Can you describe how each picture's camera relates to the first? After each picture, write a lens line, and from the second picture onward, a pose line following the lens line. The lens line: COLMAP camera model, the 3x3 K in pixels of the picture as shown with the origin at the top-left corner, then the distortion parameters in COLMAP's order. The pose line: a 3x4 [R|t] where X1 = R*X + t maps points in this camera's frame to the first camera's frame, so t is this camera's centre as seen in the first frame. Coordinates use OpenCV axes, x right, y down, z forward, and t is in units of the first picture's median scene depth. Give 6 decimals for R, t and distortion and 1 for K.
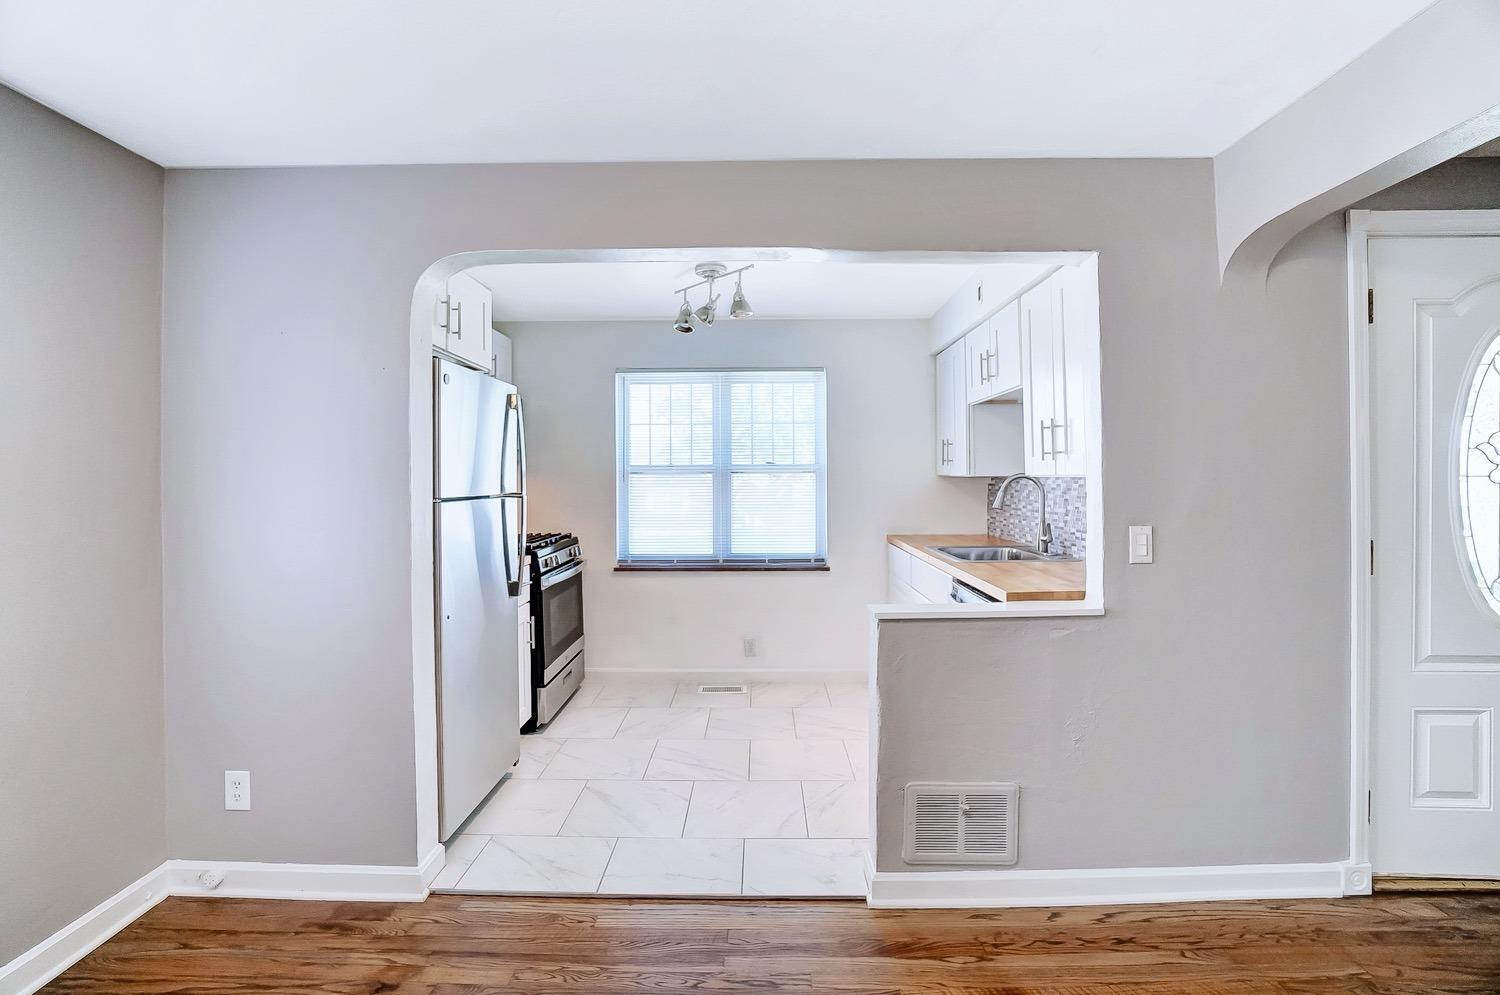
lens RADIAL K [[668.9, 0, 744.5], [0, 668.9, 477.5], [0, 0, 1]] dist [-0.066714, 0.026233]
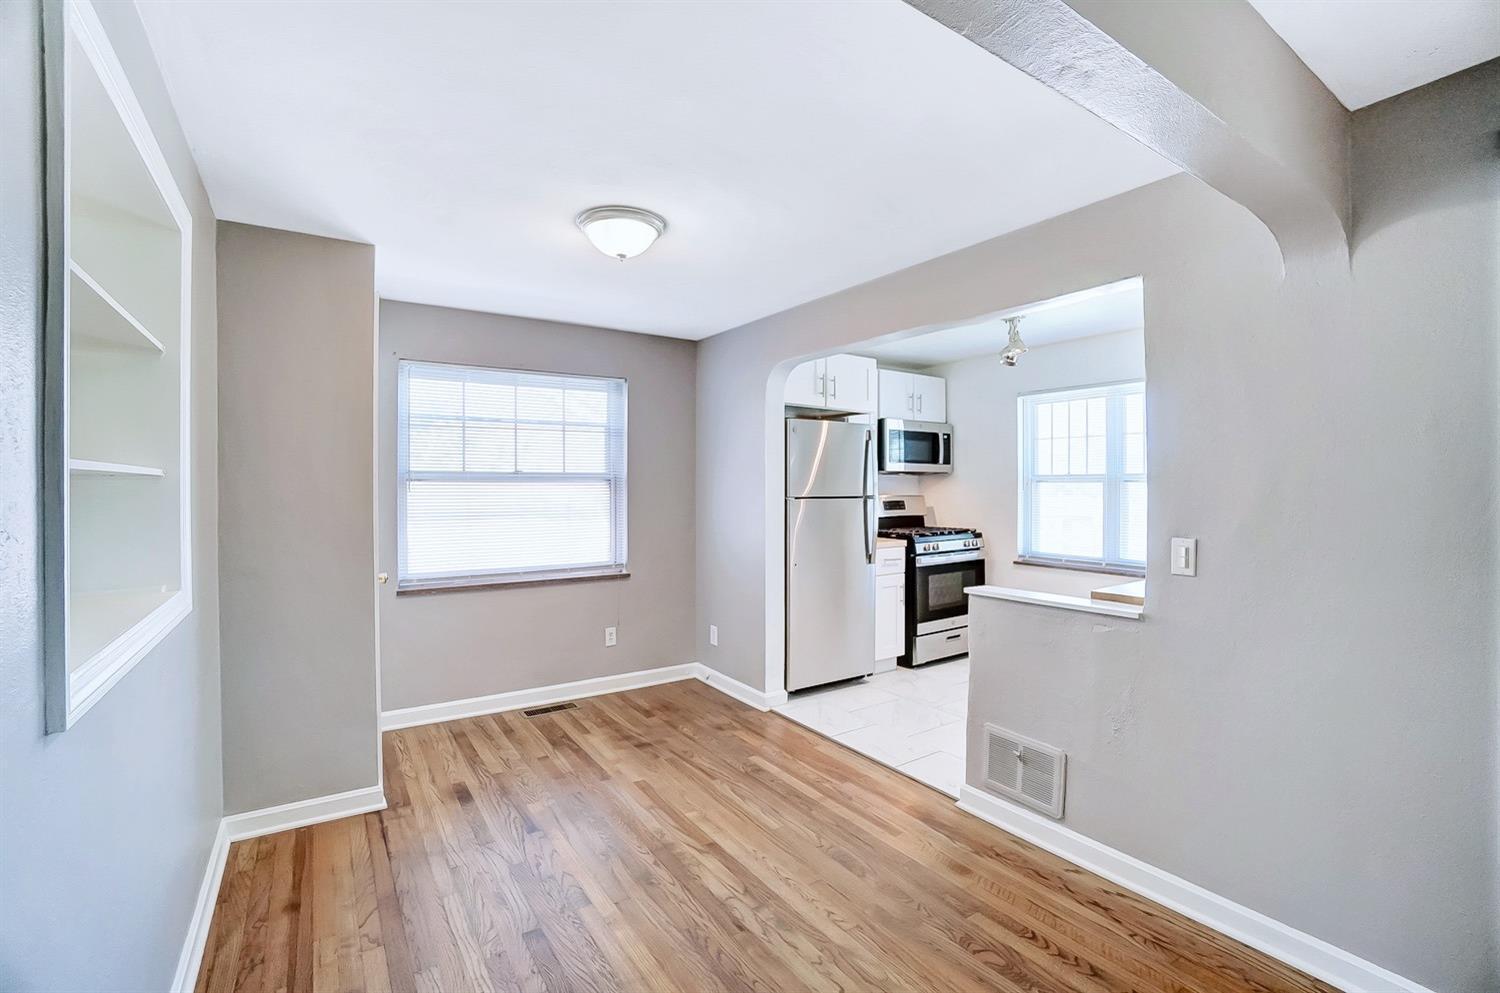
lens RADIAL K [[668.9, 0, 744.5], [0, 668.9, 476.5], [0, 0, 1]] dist [-0.066714, 0.026233]
pose [[0.560976, -0.003490, -0.827825, 0.554037], [-0.003777, 0.999970, -0.006775, -0.006137], [0.827824, 0.006927, 0.560946, -0.066737]]
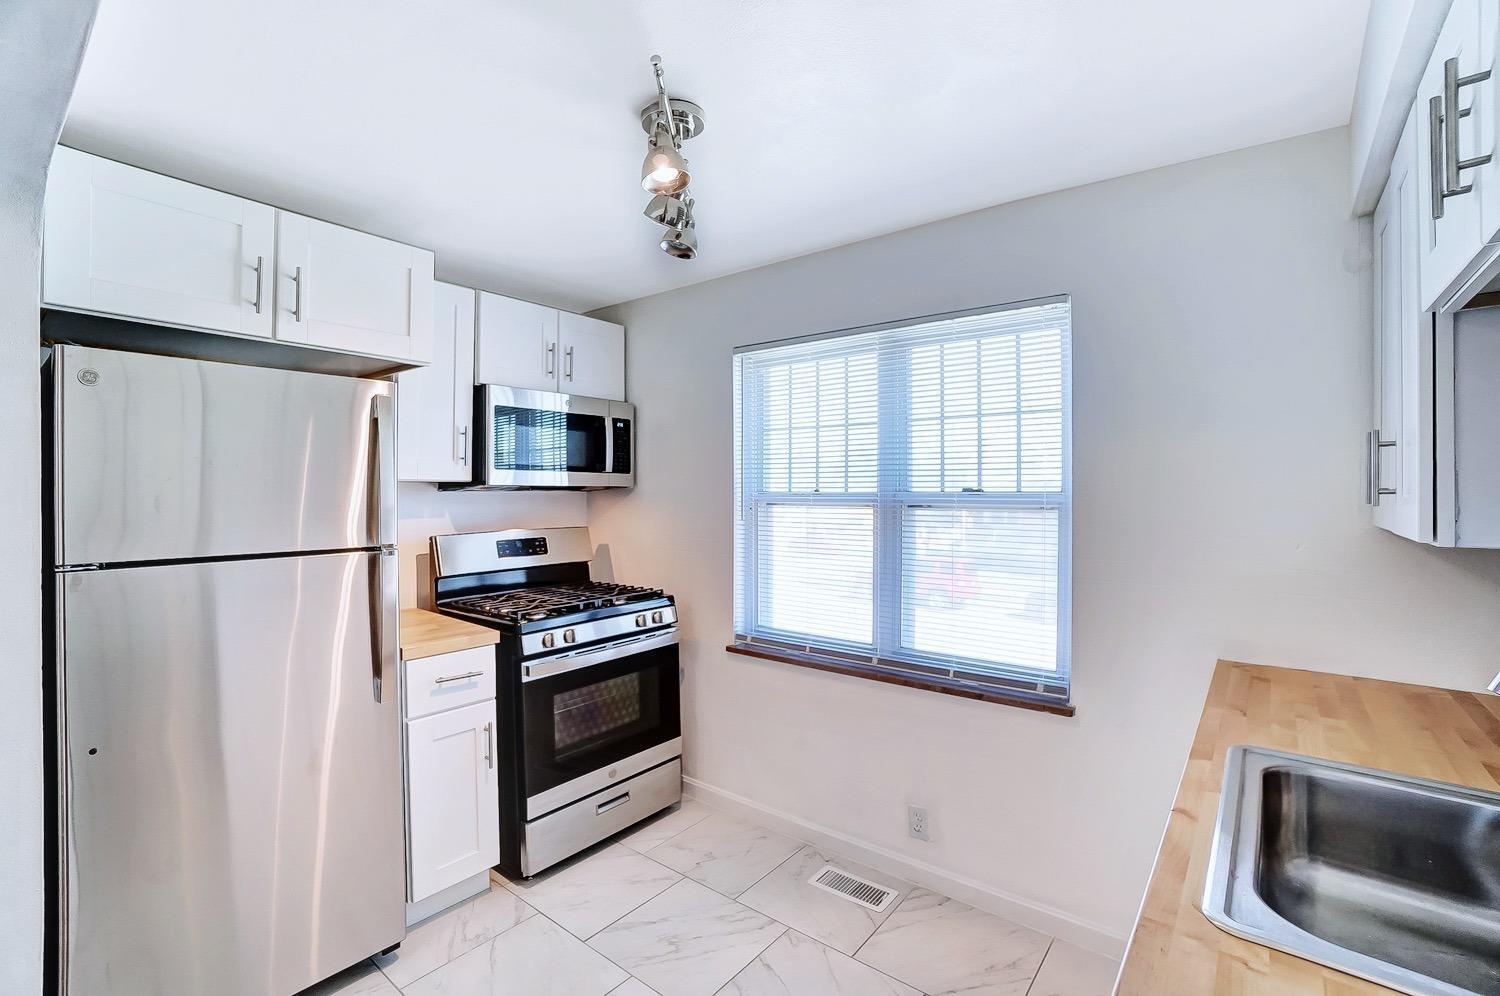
lens RADIAL K [[671.5, 0, 752.8], [0, 671.5, 490.8], [0, 0, 1]] dist [-0.070973, 0.026616]
pose [[0.789835, 0.005467, -0.613295, 0.253865], [-0.002526, 0.999981, 0.005661, -0.026308], [0.613314, -0.002922, 0.789834, 0.525928]]
